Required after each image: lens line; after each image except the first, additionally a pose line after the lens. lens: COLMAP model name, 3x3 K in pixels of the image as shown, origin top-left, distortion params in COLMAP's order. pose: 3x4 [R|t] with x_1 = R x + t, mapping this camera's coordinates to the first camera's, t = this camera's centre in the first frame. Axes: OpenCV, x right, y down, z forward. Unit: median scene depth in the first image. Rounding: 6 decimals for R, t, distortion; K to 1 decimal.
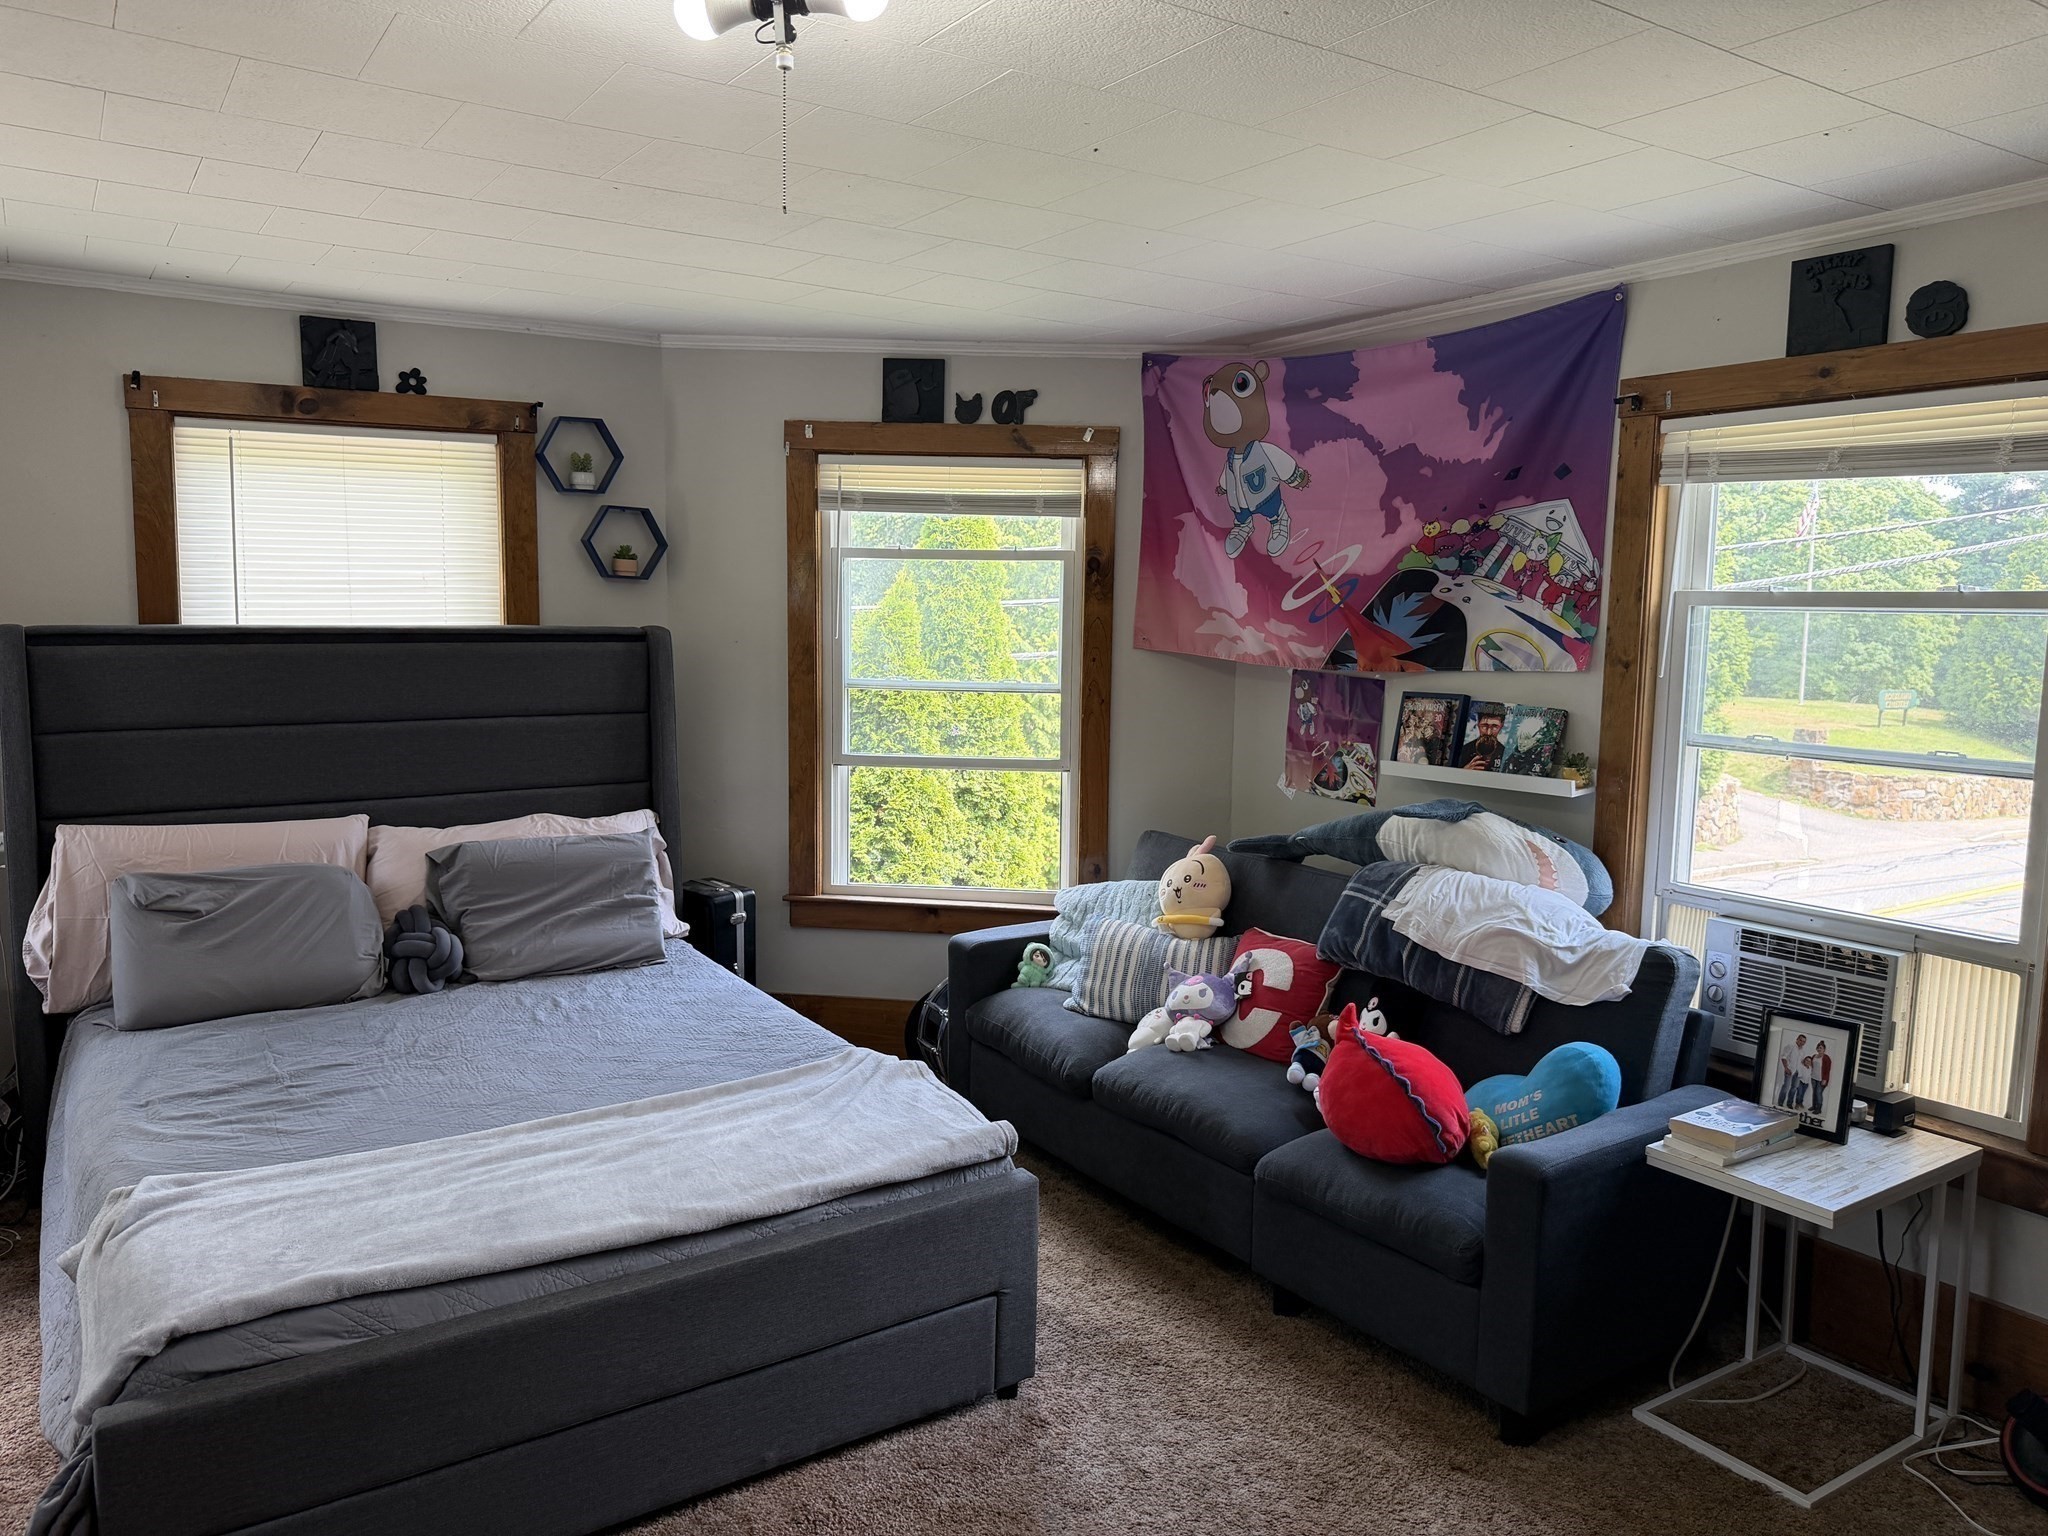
lens RADIAL K [[1435.2, 0, 1024.0], [0, 1435.2, 768.0], [0, 0, 1]] dist [0.091480, -0.141963]
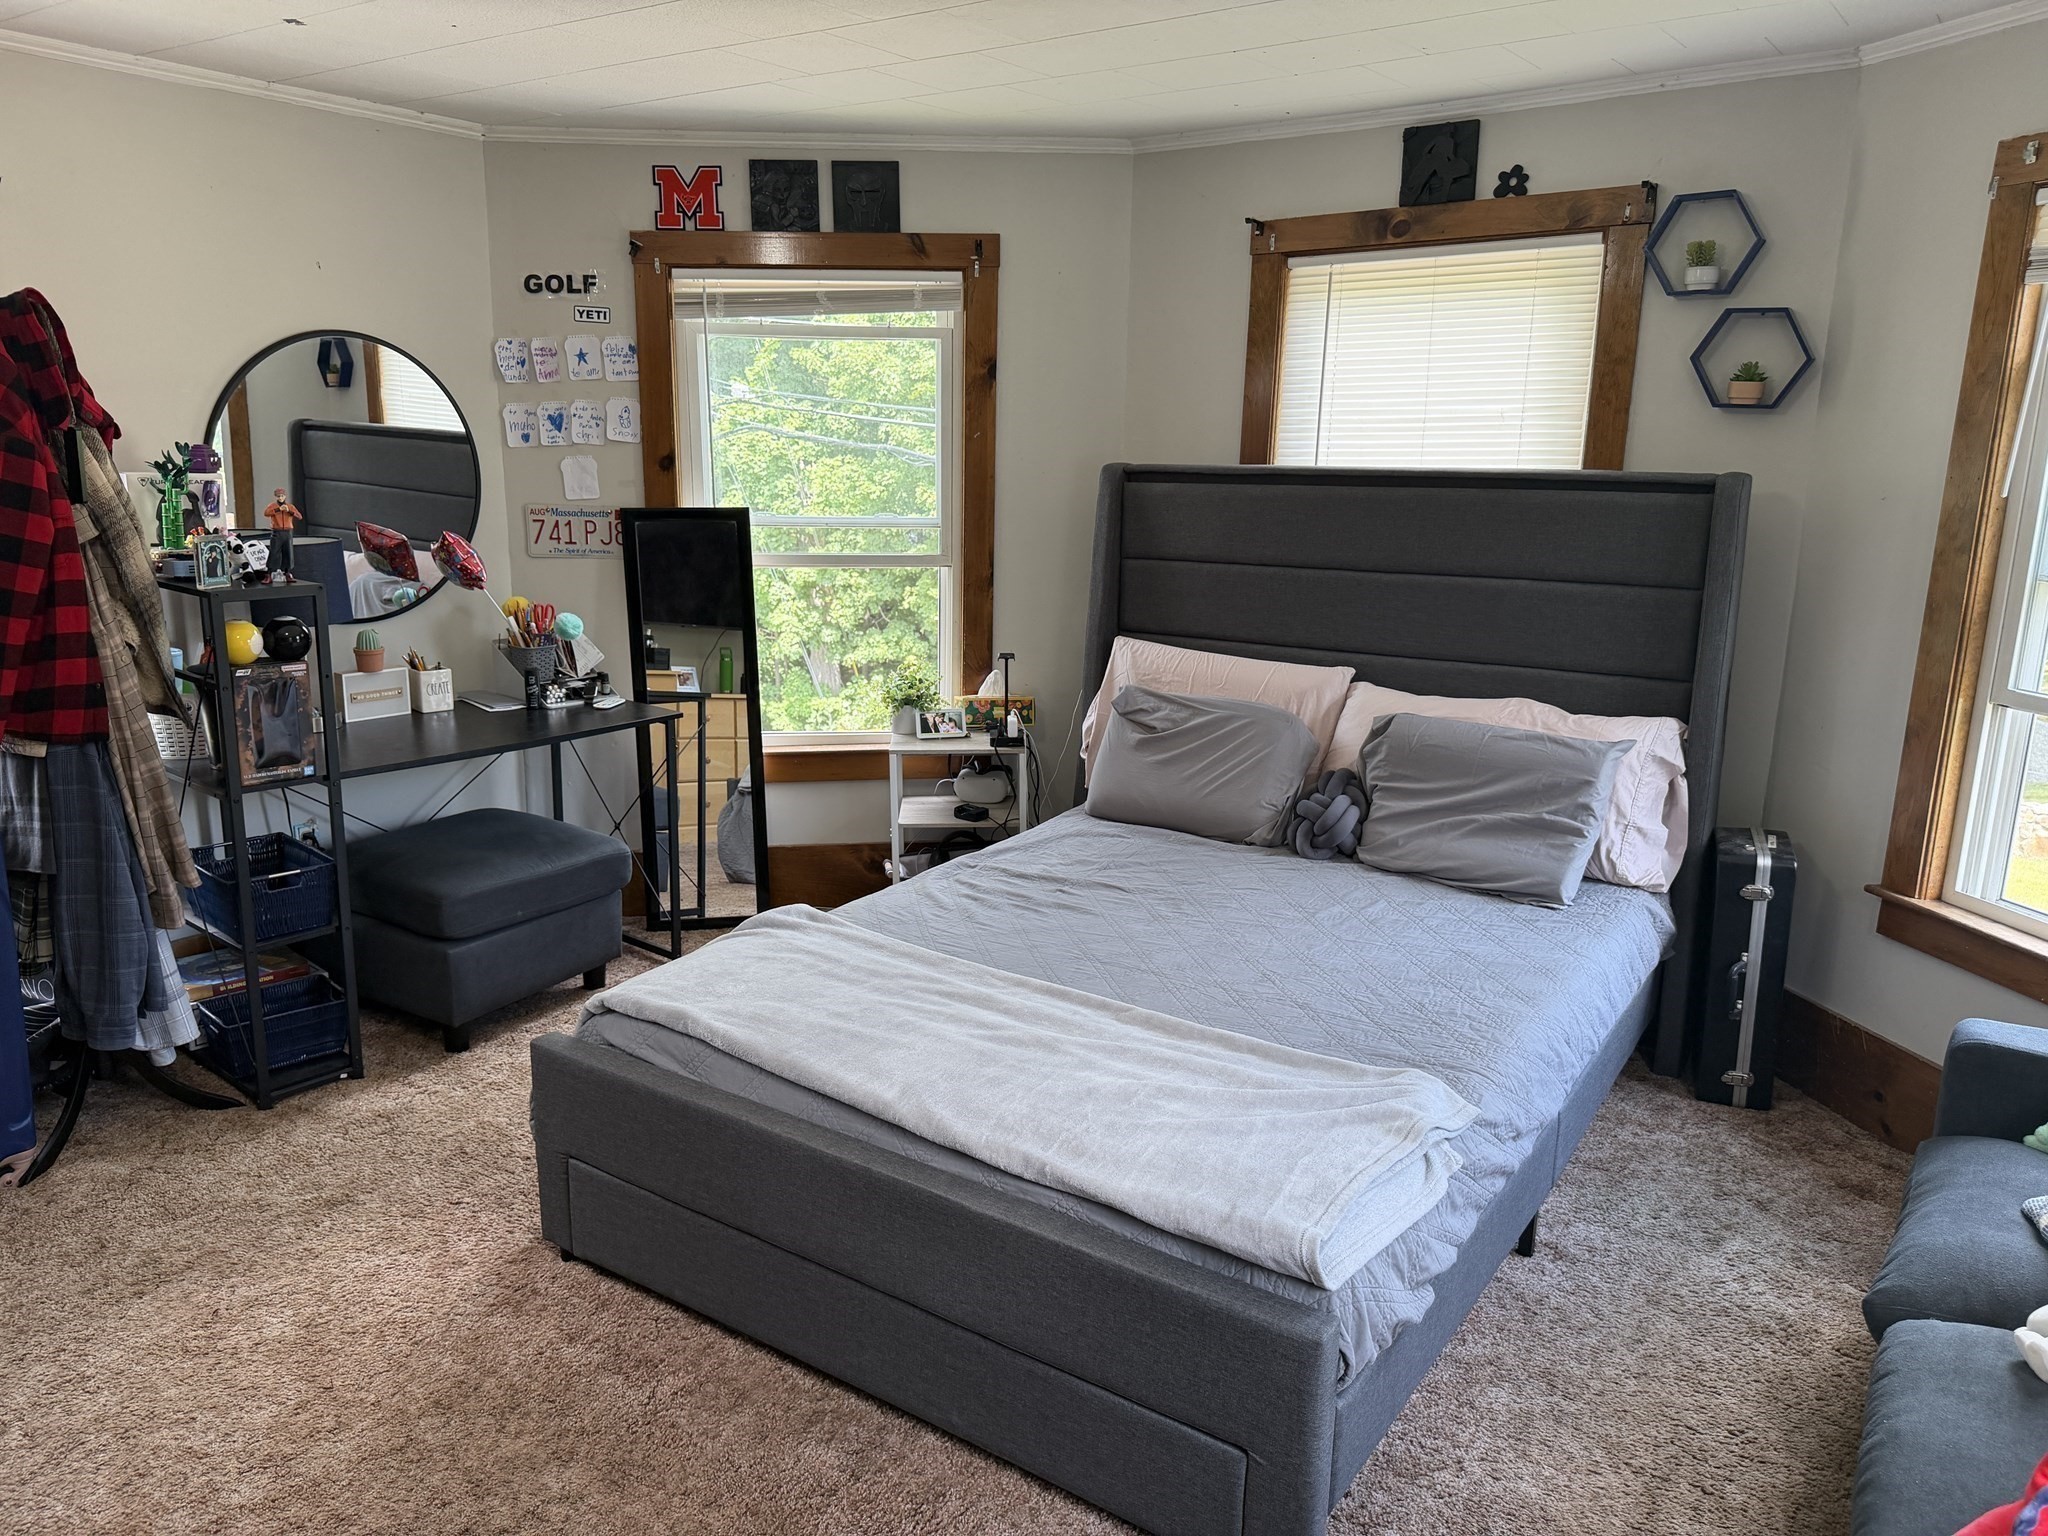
lens RADIAL K [[1435.2, 0, 1024.0], [0, 1435.2, 768.0], [0, 0, 1]] dist [0.091480, -0.141963]
pose [[0.361043, 0.199939, -0.910864, 0.558283], [-0.118028, 0.978688, 0.168043, -0.059999], [0.925050, 0.046837, 0.376947, 0.708960]]
